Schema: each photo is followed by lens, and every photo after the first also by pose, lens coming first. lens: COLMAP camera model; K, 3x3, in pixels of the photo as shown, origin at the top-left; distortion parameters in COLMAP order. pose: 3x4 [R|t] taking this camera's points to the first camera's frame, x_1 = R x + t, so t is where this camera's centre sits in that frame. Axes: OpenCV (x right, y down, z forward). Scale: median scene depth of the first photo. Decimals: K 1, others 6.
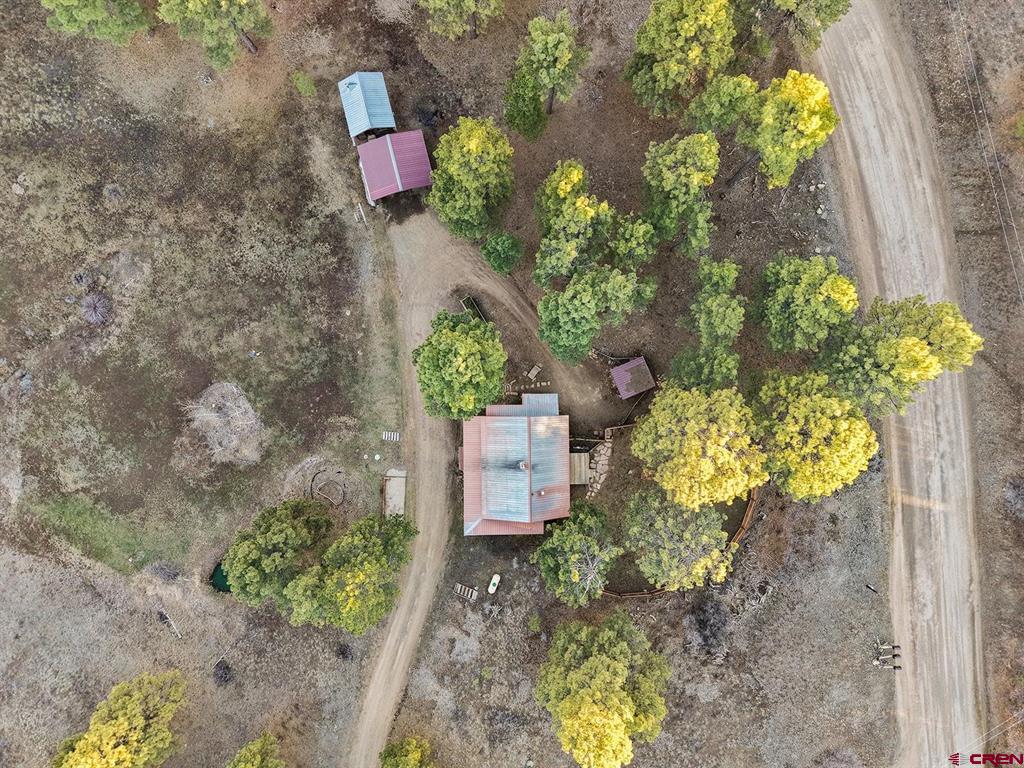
lens RADIAL K [[682.5, 0, 512.0], [0, 682.5, 384.0], [0, 0, 1]] dist [0.029481, -0.026018]
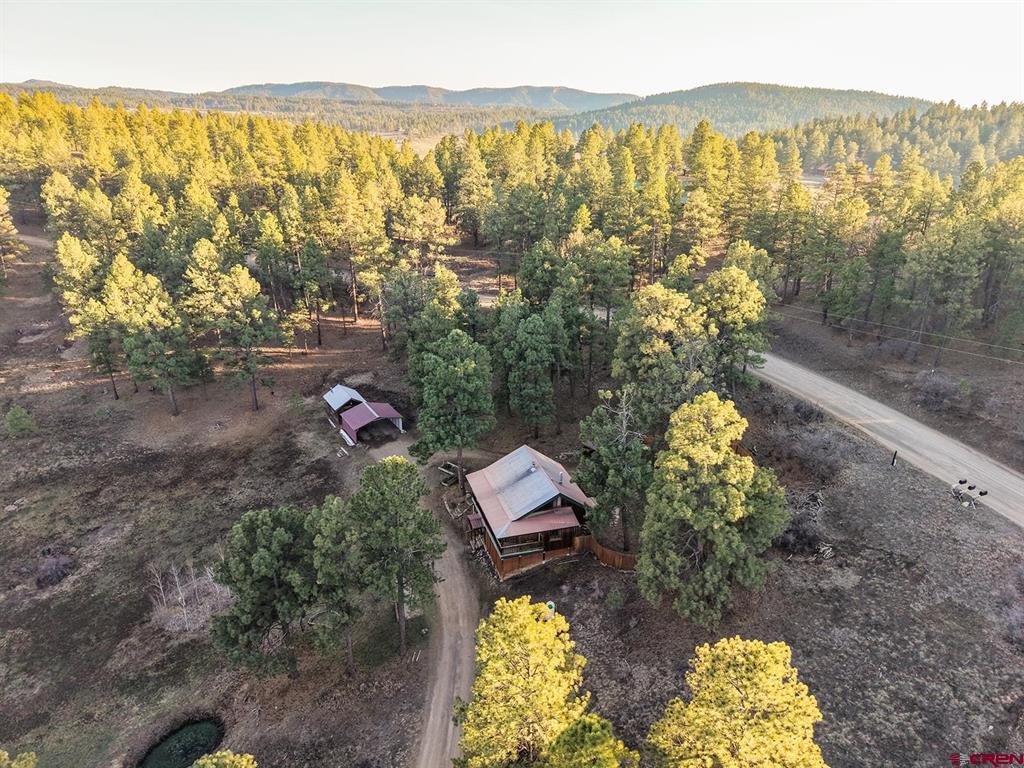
lens RADIAL K [[682.5, 0, 512.0], [0, 682.5, 384.0], [0, 0, 1]] dist [0.029481, -0.026018]
pose [[0.957860, -0.112385, 0.264338, -0.237510], [0.287194, 0.358744, -0.888157, 0.849747], [0.004986, 0.926646, 0.375902, 0.432910]]
